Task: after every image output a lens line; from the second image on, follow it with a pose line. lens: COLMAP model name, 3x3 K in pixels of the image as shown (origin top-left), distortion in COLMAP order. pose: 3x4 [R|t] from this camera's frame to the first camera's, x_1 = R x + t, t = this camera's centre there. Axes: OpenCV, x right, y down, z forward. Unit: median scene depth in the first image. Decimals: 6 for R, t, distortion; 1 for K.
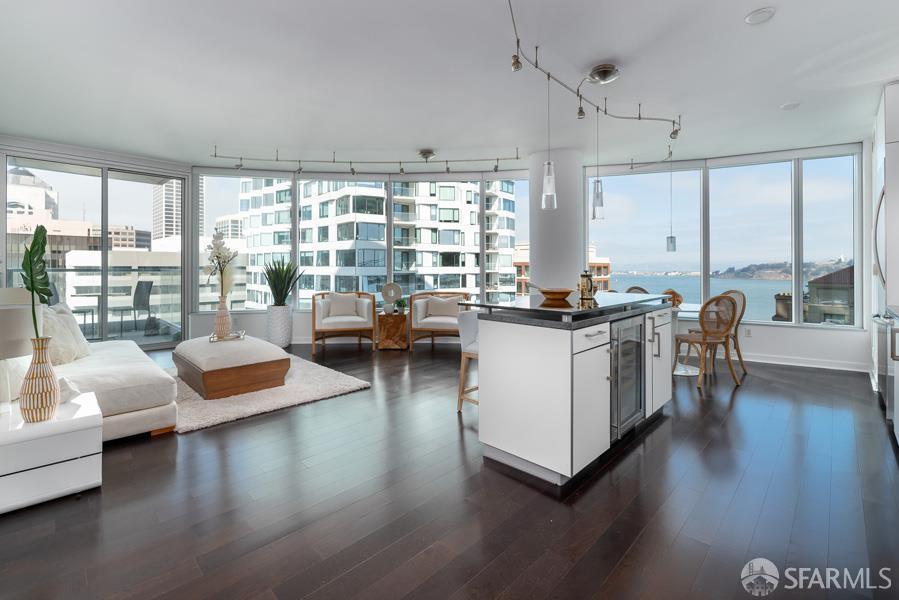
lens RADIAL K [[410.8, 0, 448.2], [0, 410.8, 265.5], [0, 0, 1]] dist [-0.002679, -0.000401]
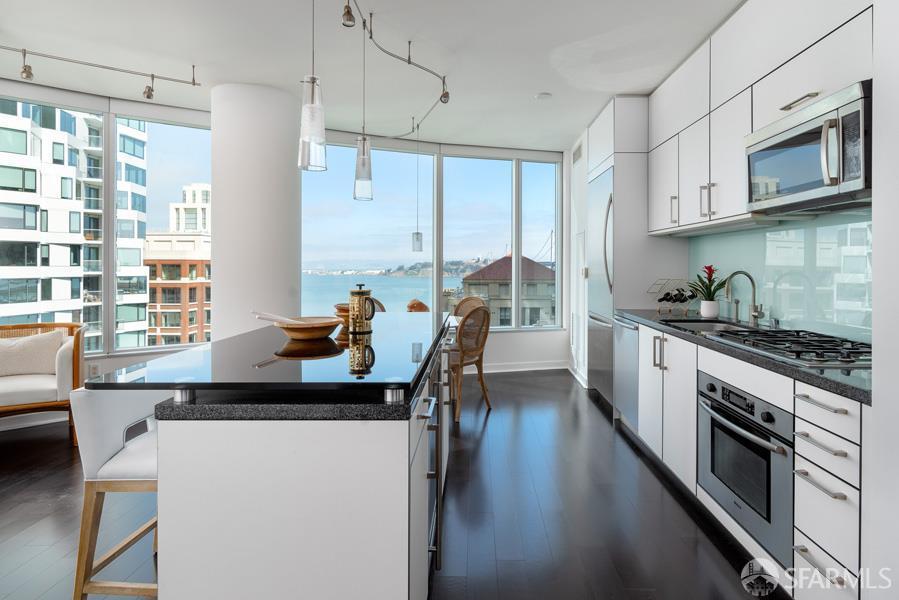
lens RADIAL K [[484.1, 0, 483.1], [0, 484.1, 263.5], [0, 0, 1]] dist [-0.001585, -0.001310]
pose [[0.713007, 0.000832, 0.701157, -0.003331], [-0.001133, 0.999999, -0.000035, -0.002446], [-0.701156, -0.000769, 0.713007, 0.050306]]
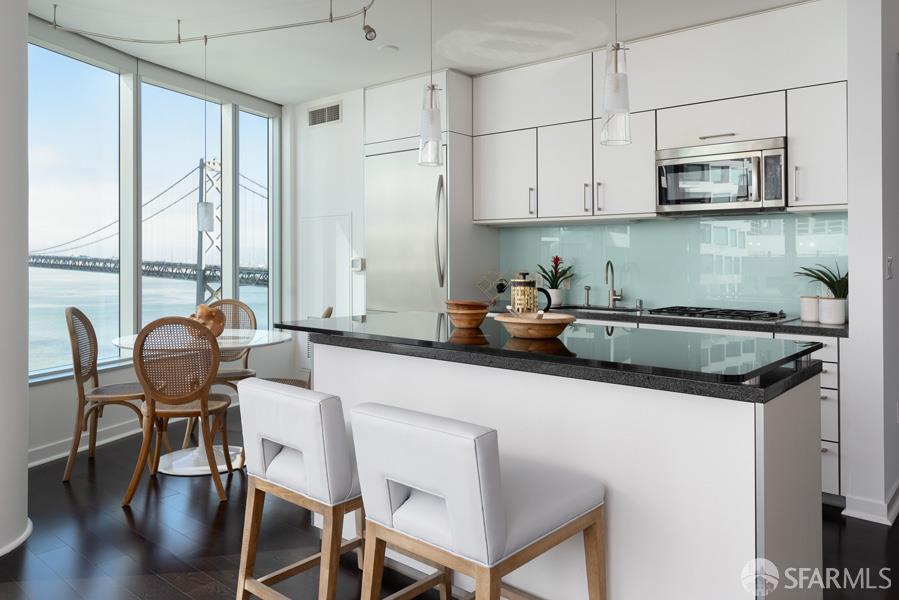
lens RADIAL K [[655.6, 0, 451.2], [0, 655.6, 251.7], [0, 0, 1]] dist [0.003132, 0.001772]
pose [[-0.062185, 0.009993, 0.998015, -0.058199], [-0.011122, 0.999881, -0.010704, -0.000735], [-0.998003, -0.011766, -0.062066, 0.147094]]
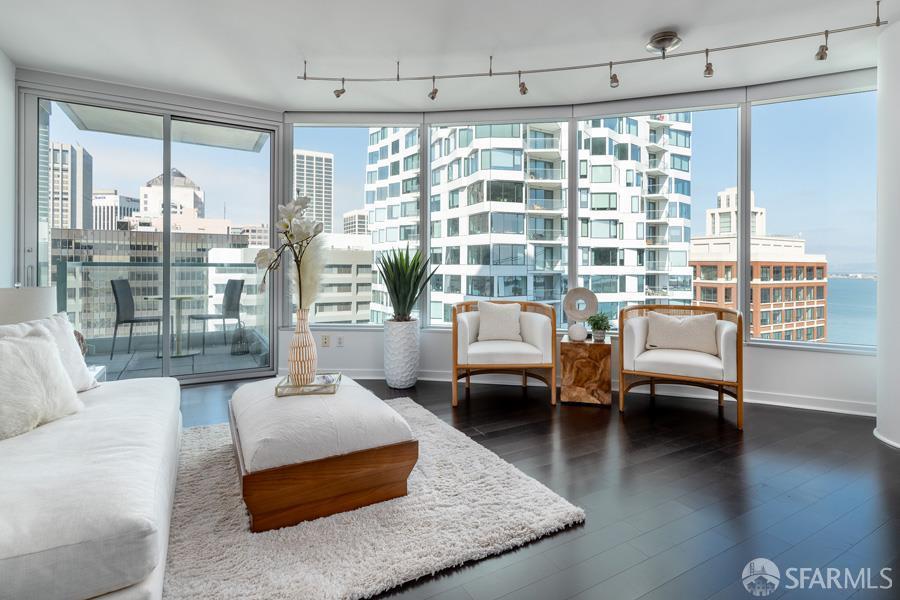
lens RADIAL K [[457.0, 0, 452.8], [0, 457.0, 265.0], [0, 0, 1]] dist [0.000493, 0.000053]
pose [[0.958586, 0.002646, -0.284792, -0.032307], [-0.002804, 0.999996, -0.000149, 0.002853], [0.284791, 0.000942, 0.958589, 0.082864]]
